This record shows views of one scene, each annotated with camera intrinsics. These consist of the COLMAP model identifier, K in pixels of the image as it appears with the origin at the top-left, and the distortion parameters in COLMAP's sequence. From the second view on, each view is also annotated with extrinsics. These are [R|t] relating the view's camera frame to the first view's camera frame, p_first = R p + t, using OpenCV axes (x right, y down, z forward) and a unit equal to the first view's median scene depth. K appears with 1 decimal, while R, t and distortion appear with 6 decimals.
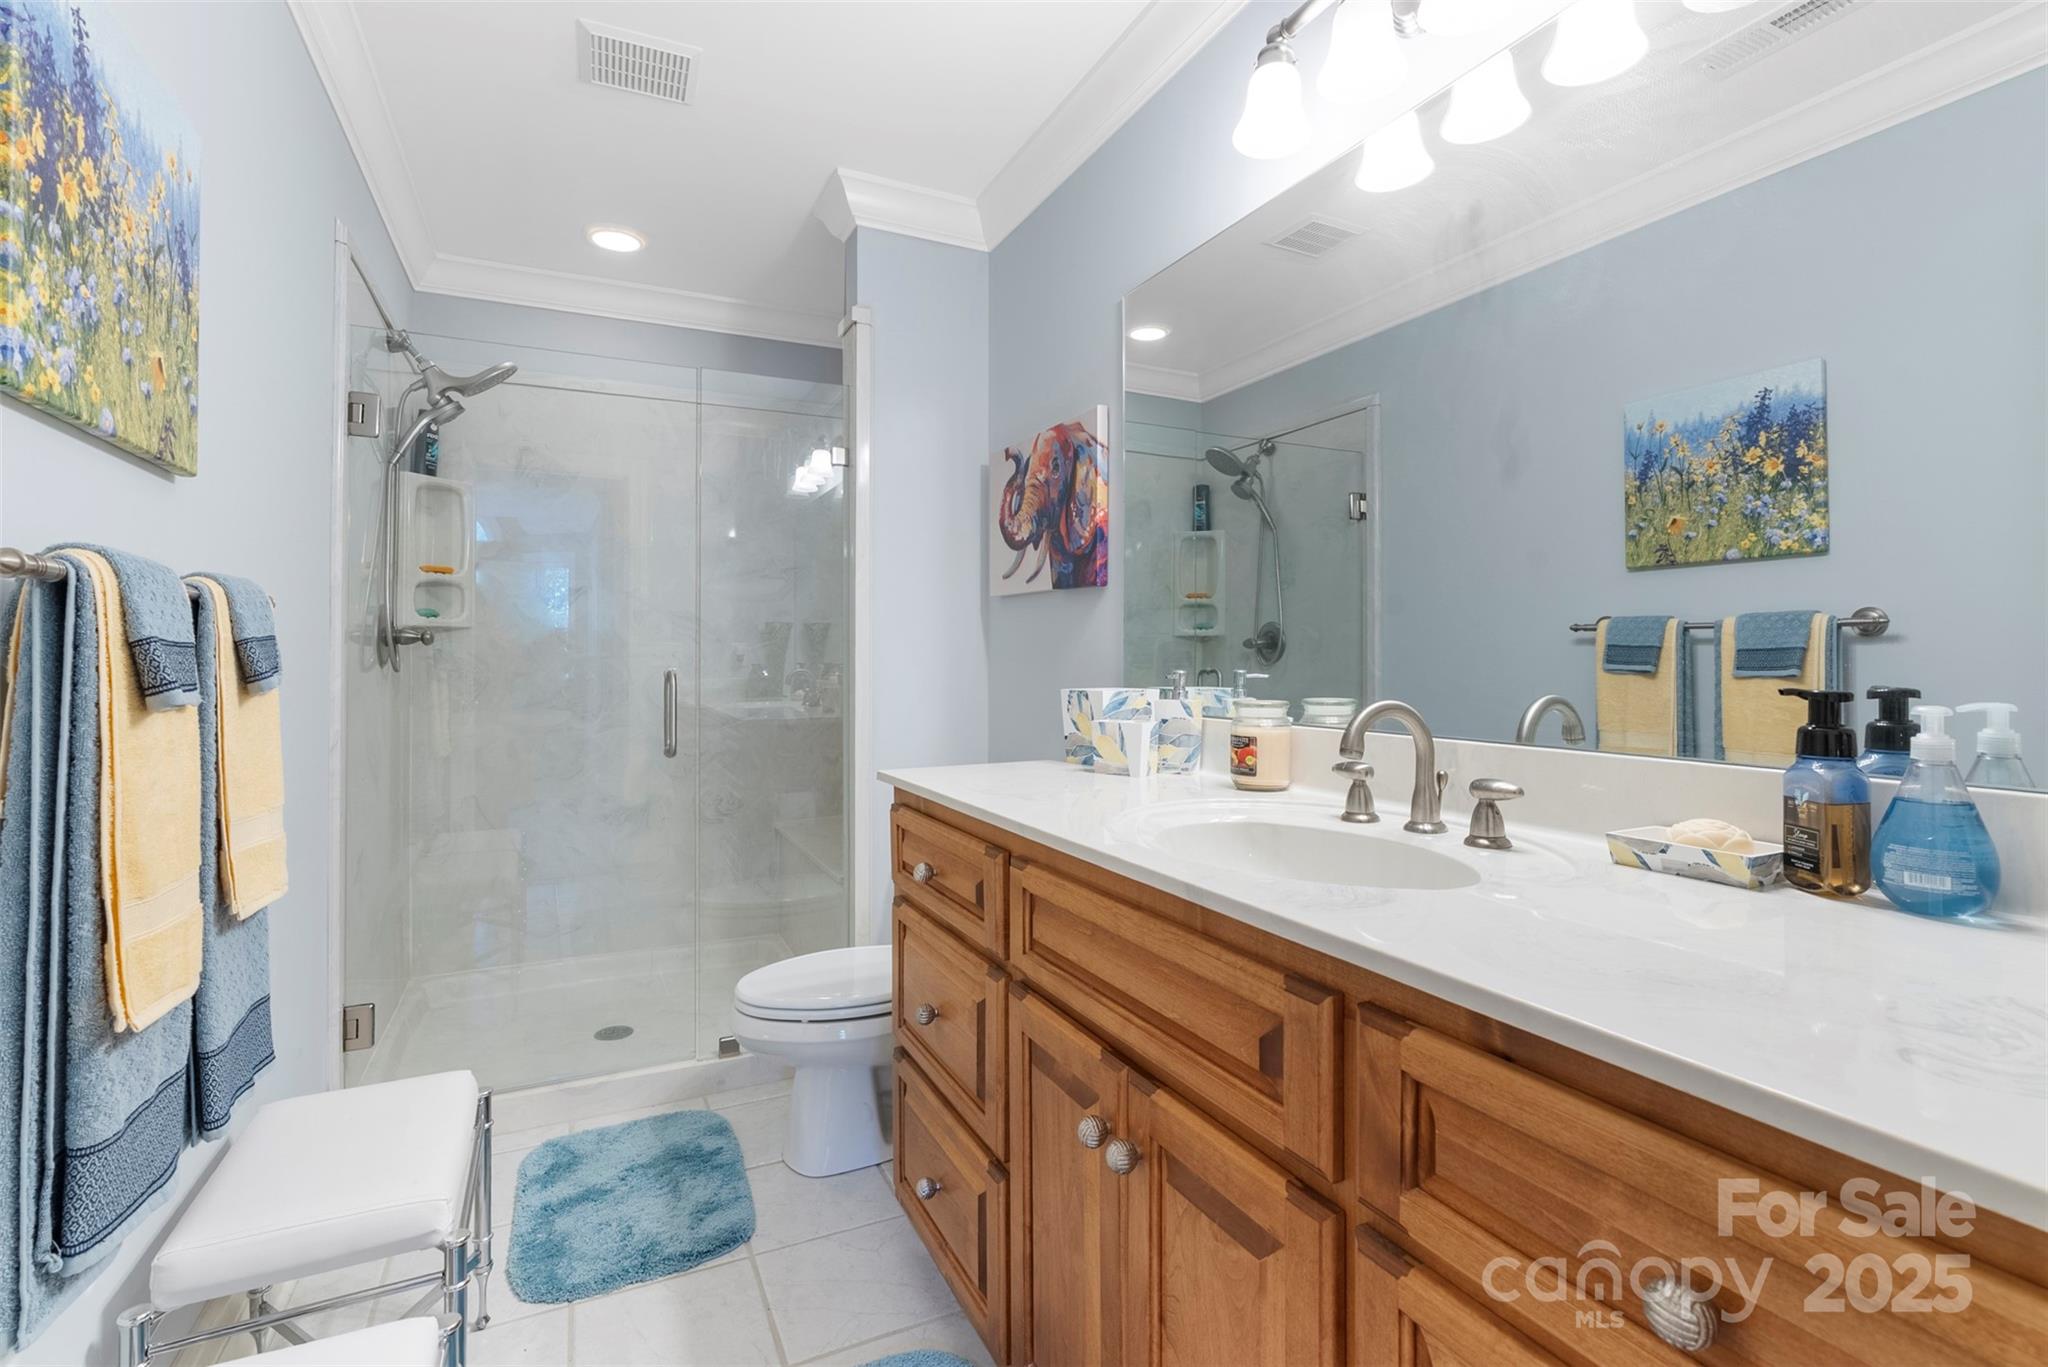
lens RADIAL K [[925.1, 0, 1030.1], [0, 925.1, 659.4], [0, 0, 1]] dist [-0.005902, 0.000920]
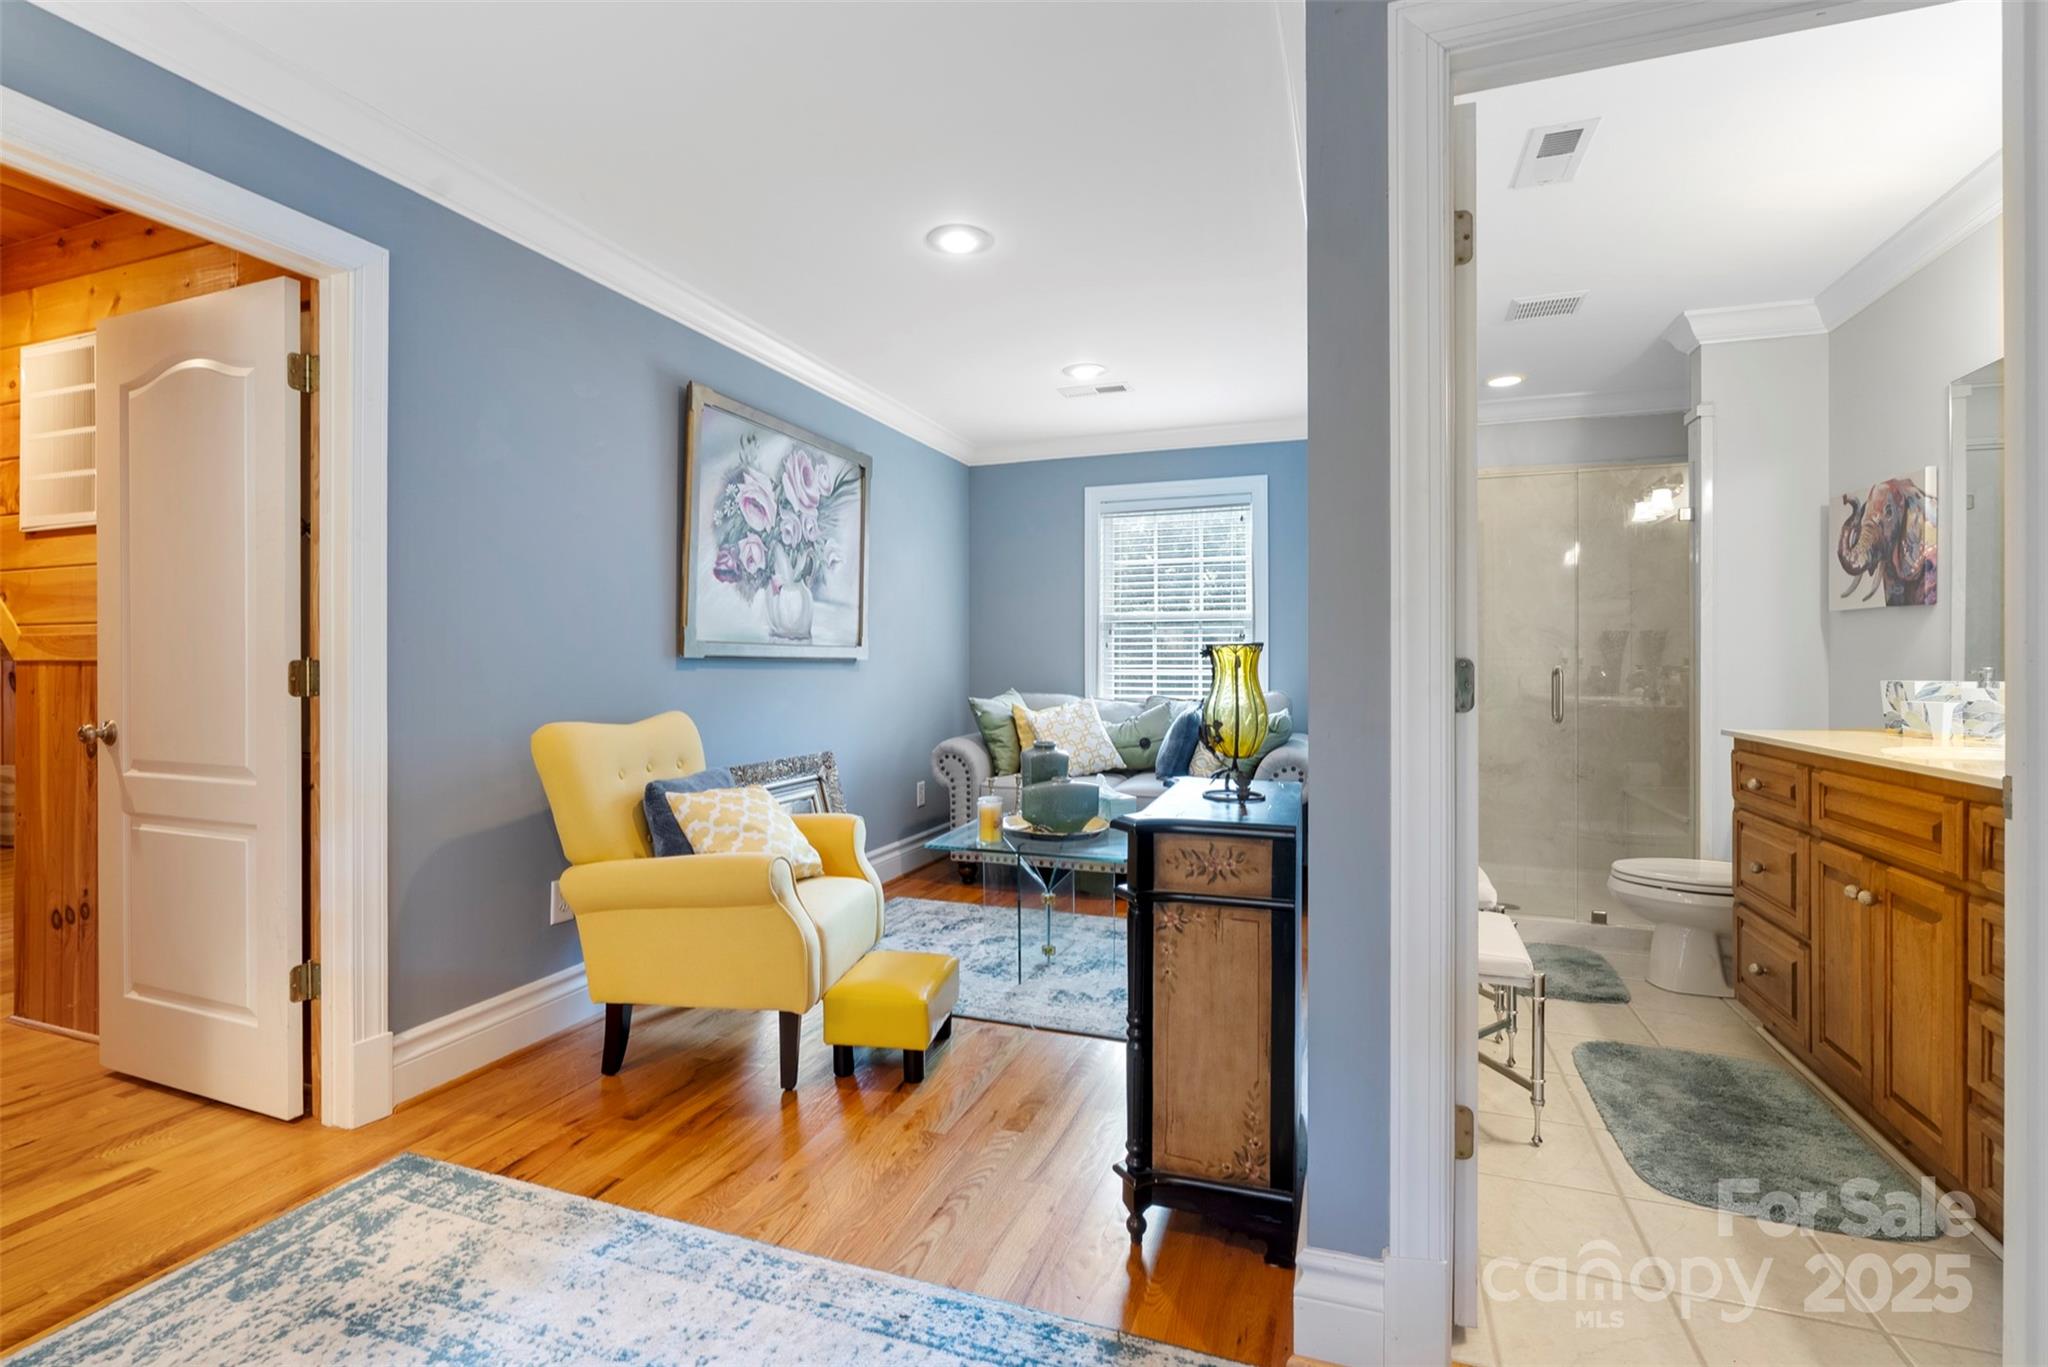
lens RADIAL K [[925.1, 0, 1030.1], [0, 925.1, 659.4], [0, 0, 1]] dist [-0.005902, 0.000920]
pose [[0.695062, -0.000848, -0.718949, 0.126463], [-0.003953, 0.999980, -0.005001, 0.010086], [0.718939, 0.006318, 0.695045, -0.810111]]
